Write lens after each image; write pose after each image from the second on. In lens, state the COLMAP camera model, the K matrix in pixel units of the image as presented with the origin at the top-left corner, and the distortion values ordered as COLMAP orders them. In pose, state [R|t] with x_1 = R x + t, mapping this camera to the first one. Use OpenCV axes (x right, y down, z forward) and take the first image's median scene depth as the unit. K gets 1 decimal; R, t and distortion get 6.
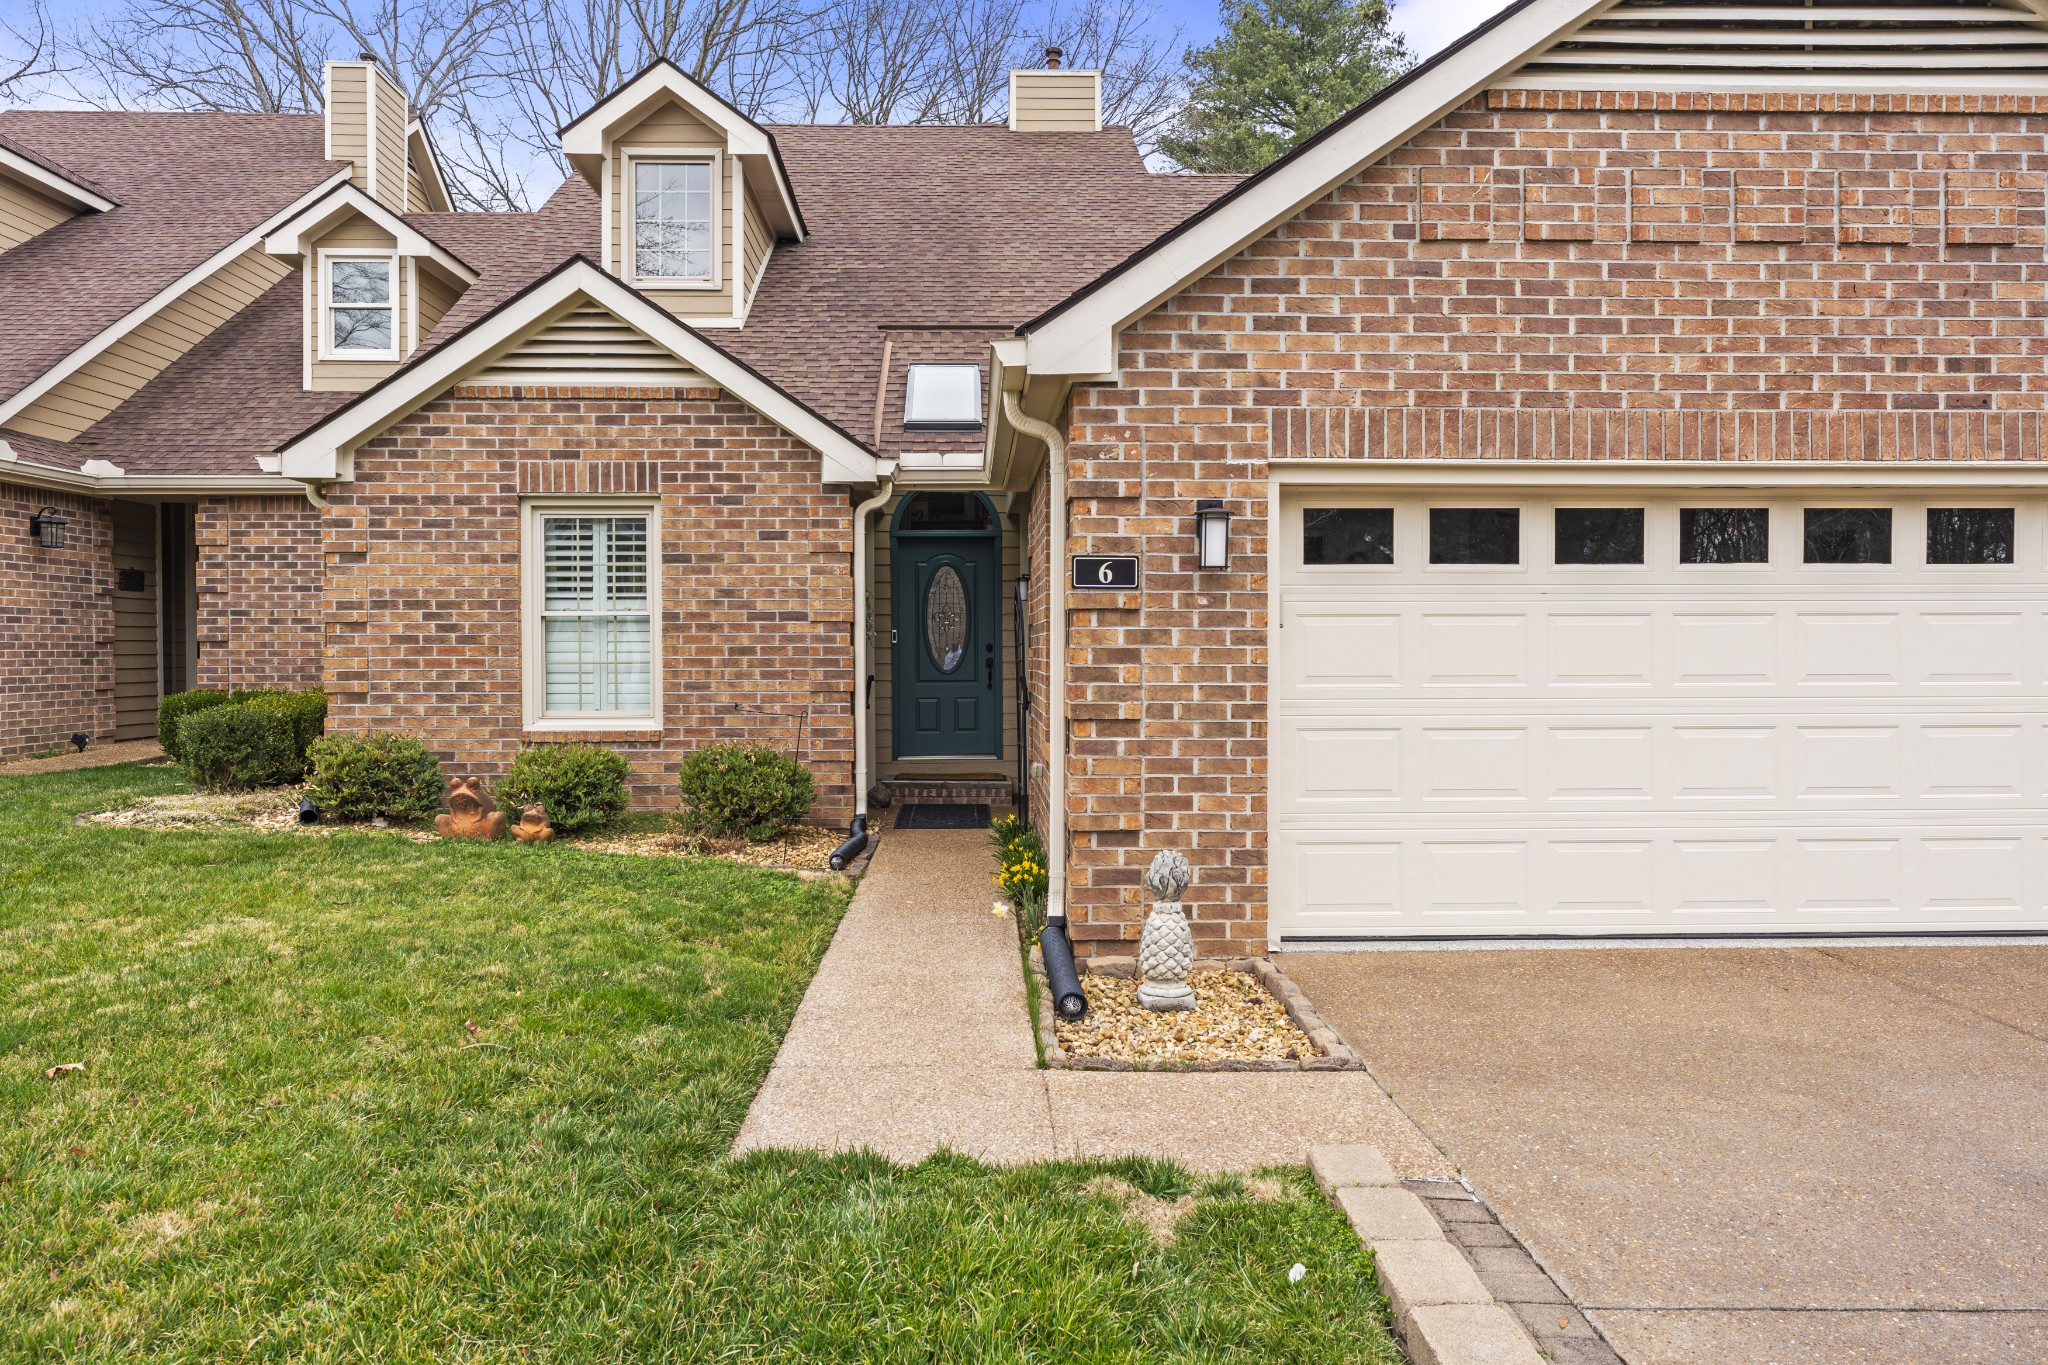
lens RADIAL K [[1359.2, 0, 1015.7], [0, 1359.2, 654.0], [0, 0, 1]] dist [0.011324, -0.020566]
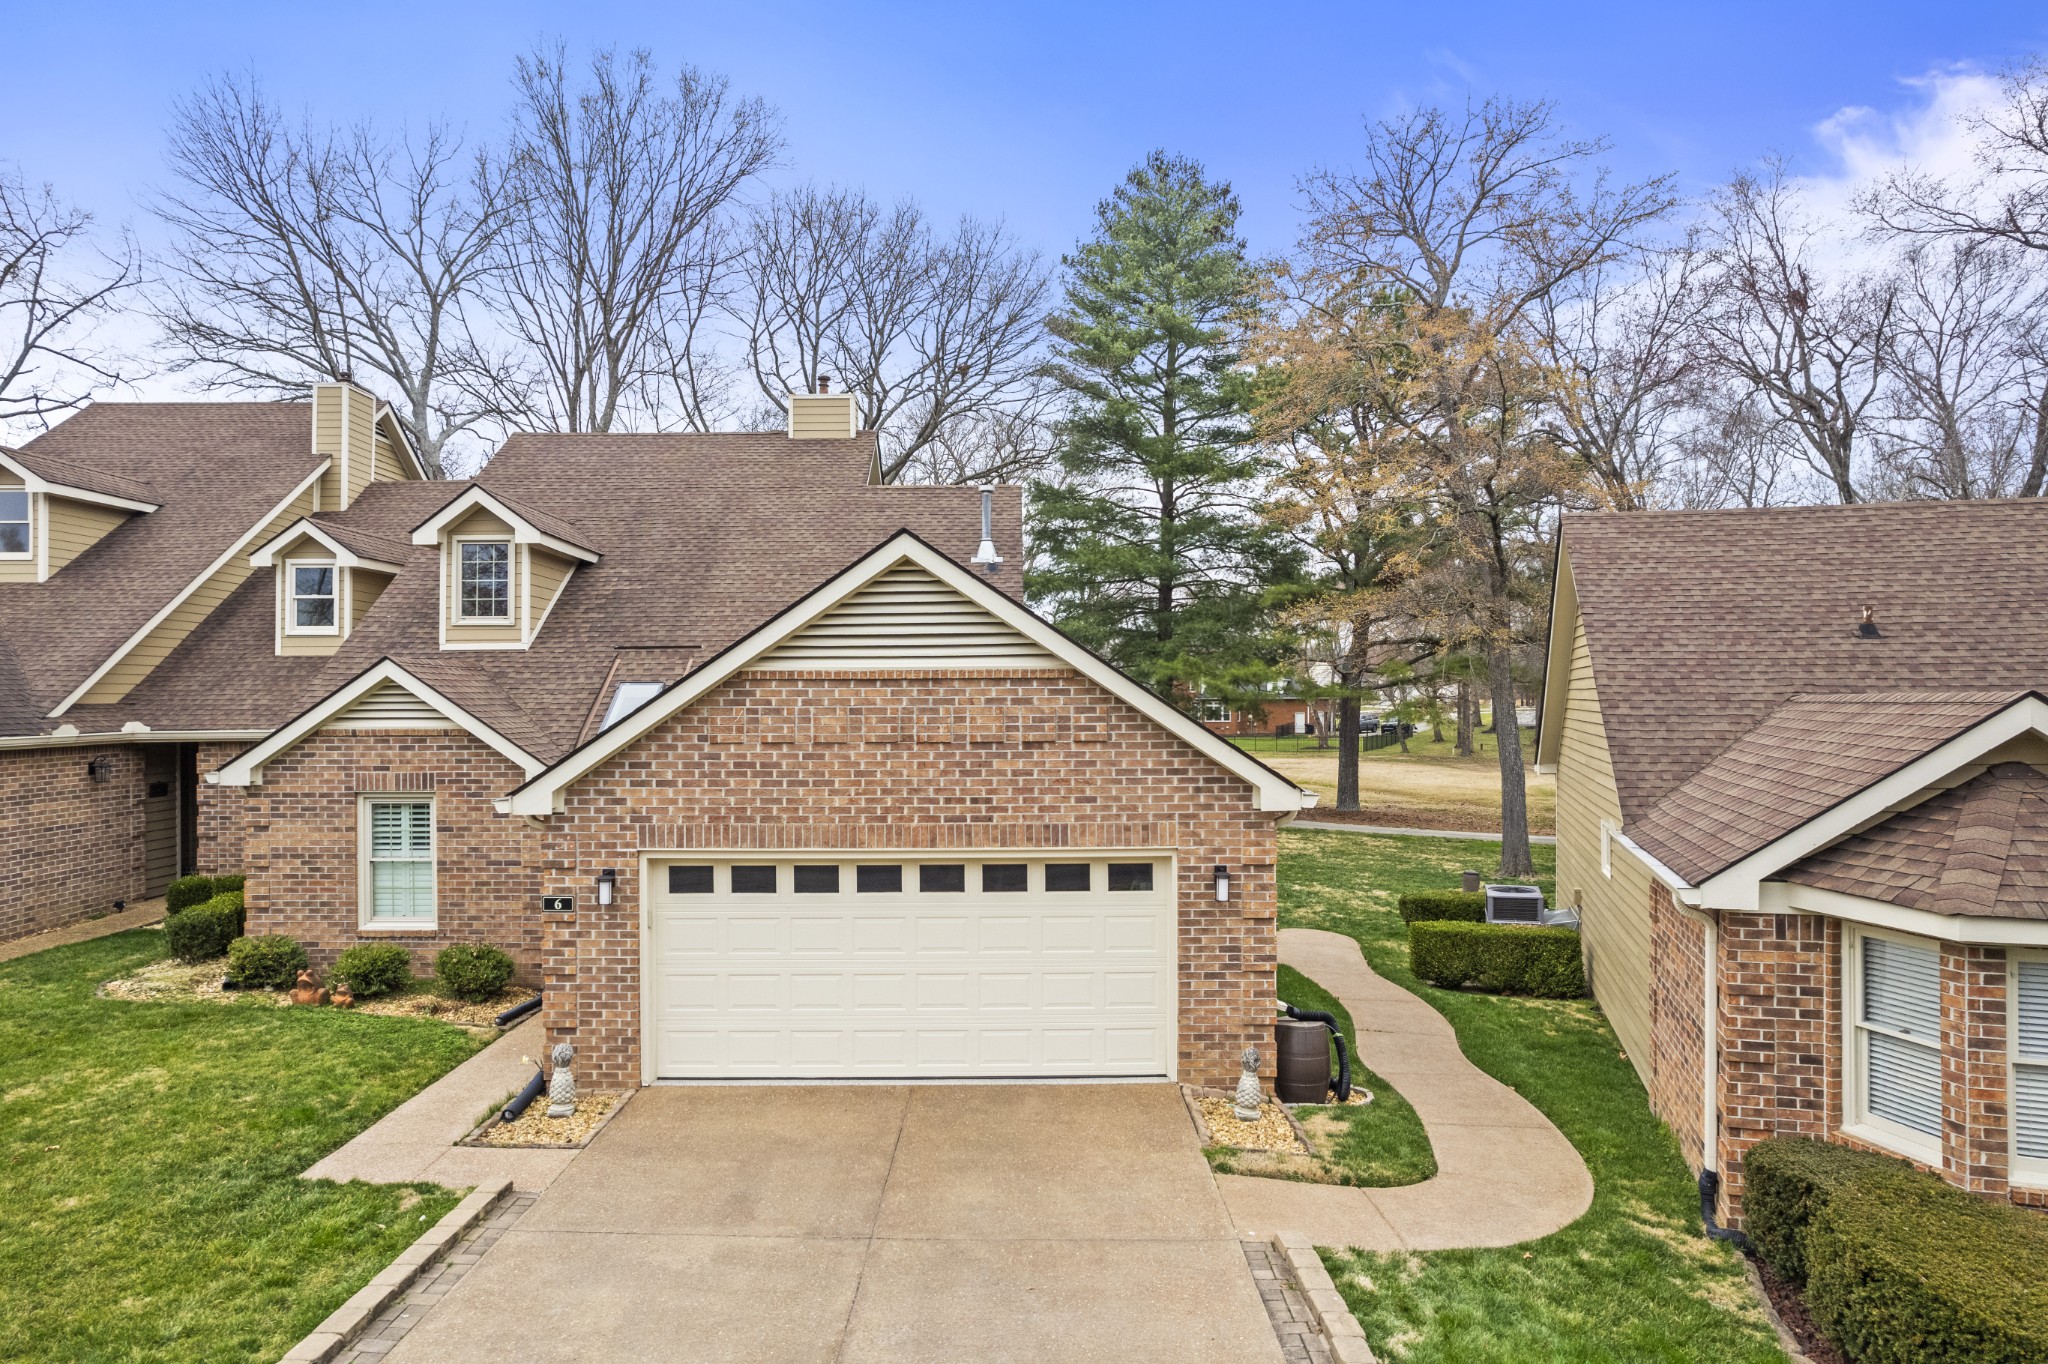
lens RADIAL K [[1314.5, 0, 1024.7], [0, 1314.5, 674.9], [0, 0, 1]] dist [-0.068372, 0.060650]
pose [[0.999741, -0.002904, -0.022557, 0.516987], [0.002467, 0.999809, -0.019397, -0.231766], [0.022609, 0.019337, 0.999557, -0.616852]]
